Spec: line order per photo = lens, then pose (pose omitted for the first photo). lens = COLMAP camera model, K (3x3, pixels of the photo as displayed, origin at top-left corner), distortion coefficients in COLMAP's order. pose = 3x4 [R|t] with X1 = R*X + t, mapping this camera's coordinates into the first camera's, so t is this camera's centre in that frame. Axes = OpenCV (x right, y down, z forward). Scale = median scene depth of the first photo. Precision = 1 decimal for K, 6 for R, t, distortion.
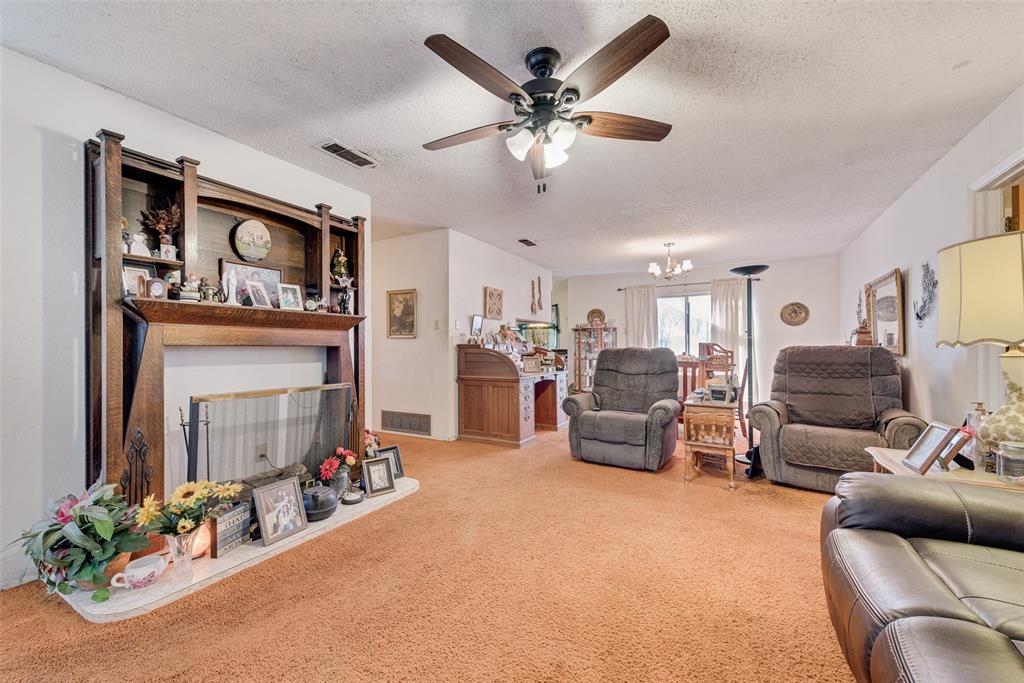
lens RADIAL K [[399.3, 0, 514.1], [0, 399.3, 345.1], [0, 0, 1]] dist [0.023081, -0.002563]
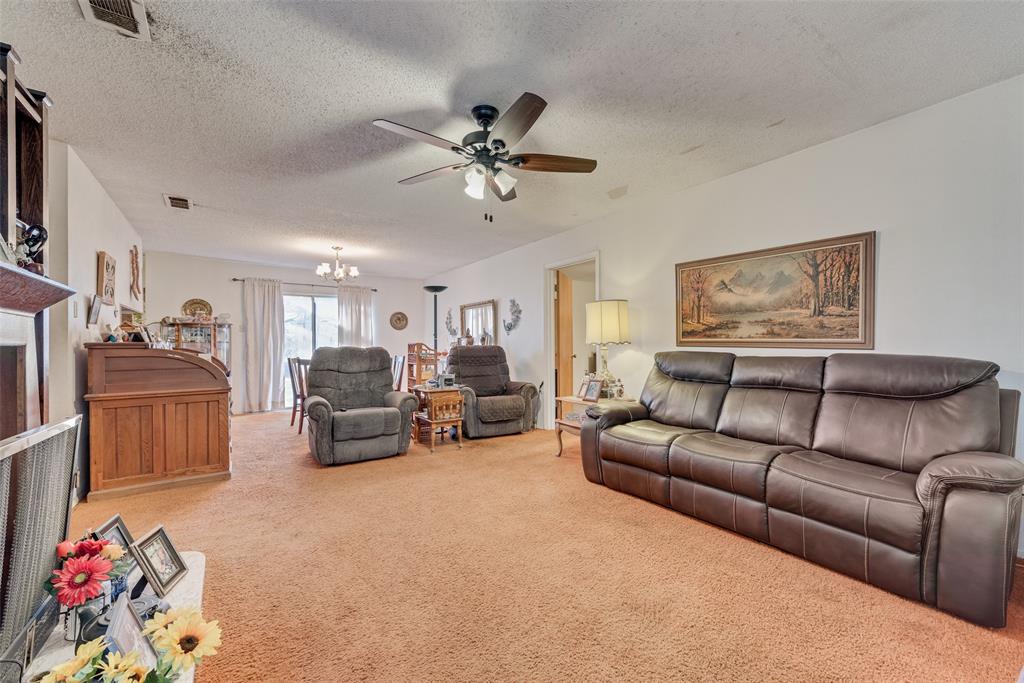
lens RADIAL K [[399.3, 0, 510.6], [0, 399.3, 344.1], [0, 0, 1]] dist [0.023081, -0.002563]
pose [[0.442066, 0.002027, 0.896980, -0.495462], [-0.000004, 0.999997, -0.002258, 0.001032], [-0.896983, 0.000994, 0.442065, 0.191979]]
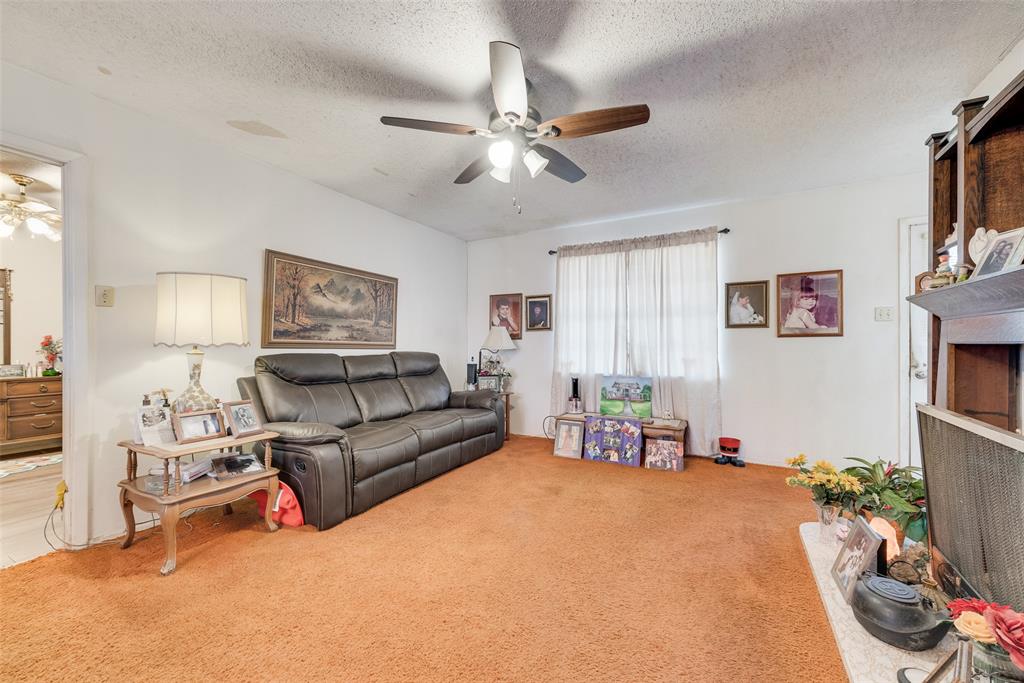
lens RADIAL K [[399.3, 0, 510.5], [0, 399.3, 344.3], [0, 0, 1]] dist [0.023081, -0.002563]
pose [[-0.999915, 0.005264, 0.011904, 0.015113], [0.005184, 0.999964, -0.006716, 0.004116], [-0.011939, -0.006654, -0.999907, 1.004430]]
